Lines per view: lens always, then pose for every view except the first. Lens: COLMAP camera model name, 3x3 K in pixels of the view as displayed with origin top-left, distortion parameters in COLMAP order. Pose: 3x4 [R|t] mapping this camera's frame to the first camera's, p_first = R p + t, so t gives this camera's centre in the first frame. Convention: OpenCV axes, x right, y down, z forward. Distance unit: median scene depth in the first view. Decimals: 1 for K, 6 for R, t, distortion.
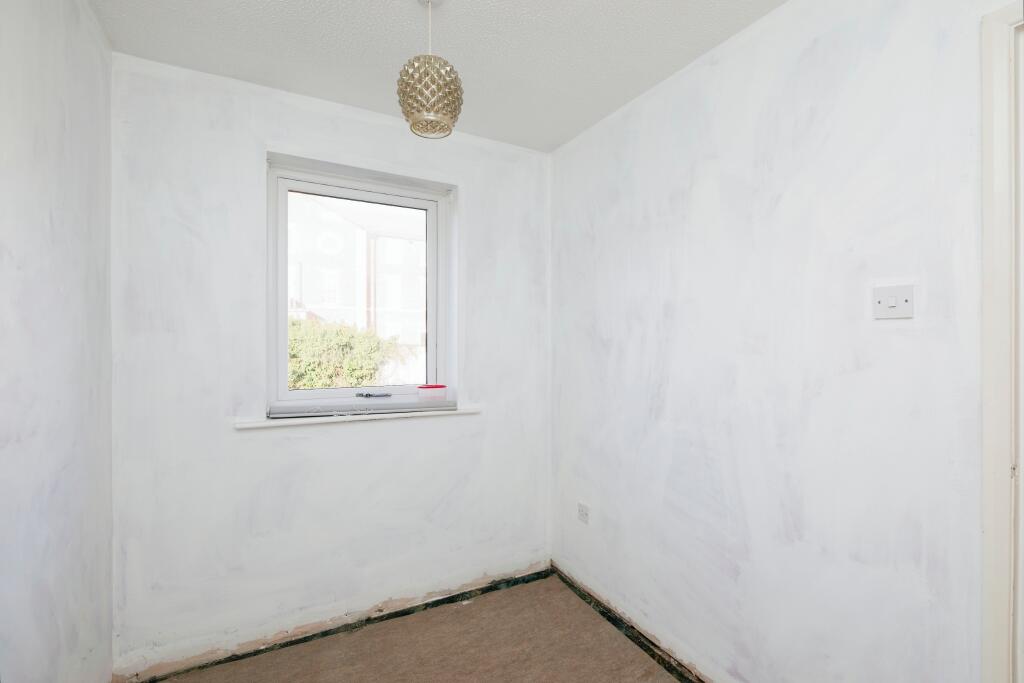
lens RADIAL K [[475.7, 0, 513.2], [0, 475.7, 338.3], [0, 0, 1]] dist [-0.000553, 0.000005]
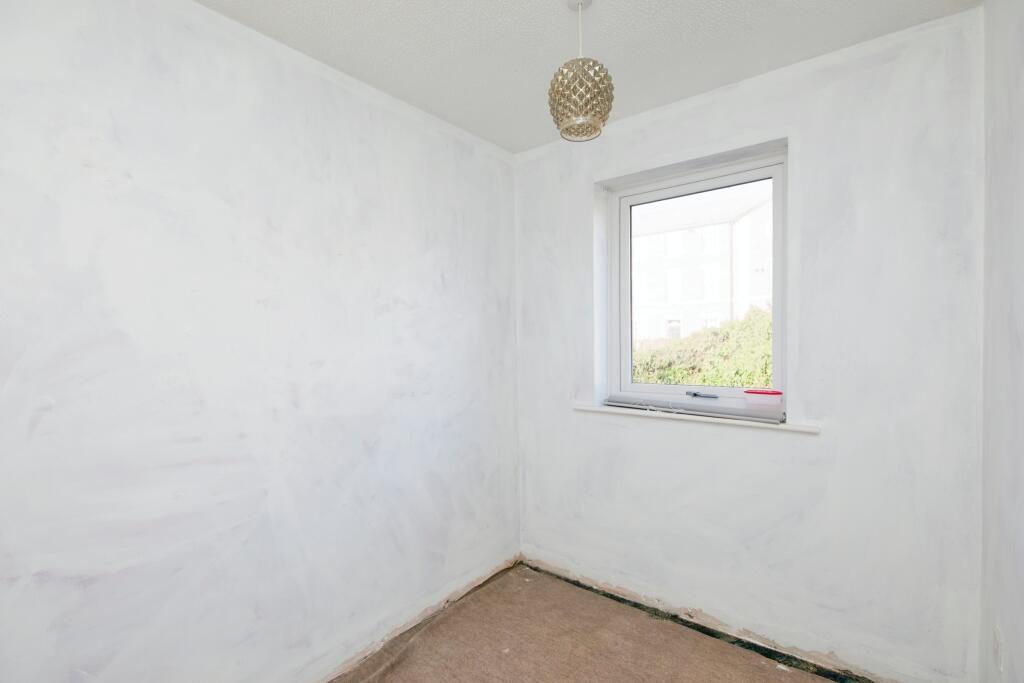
lens RADIAL K [[470.8, 0, 512.0], [0, 470.8, 341.5], [0, 0, 1]] dist [0.001151, 0.000233]
pose [[0.388261, -0.001369, -0.921548, 0.482599], [0.032768, 0.999387, 0.012321, -0.013375], [0.920967, -0.034981, 0.388068, 0.318652]]
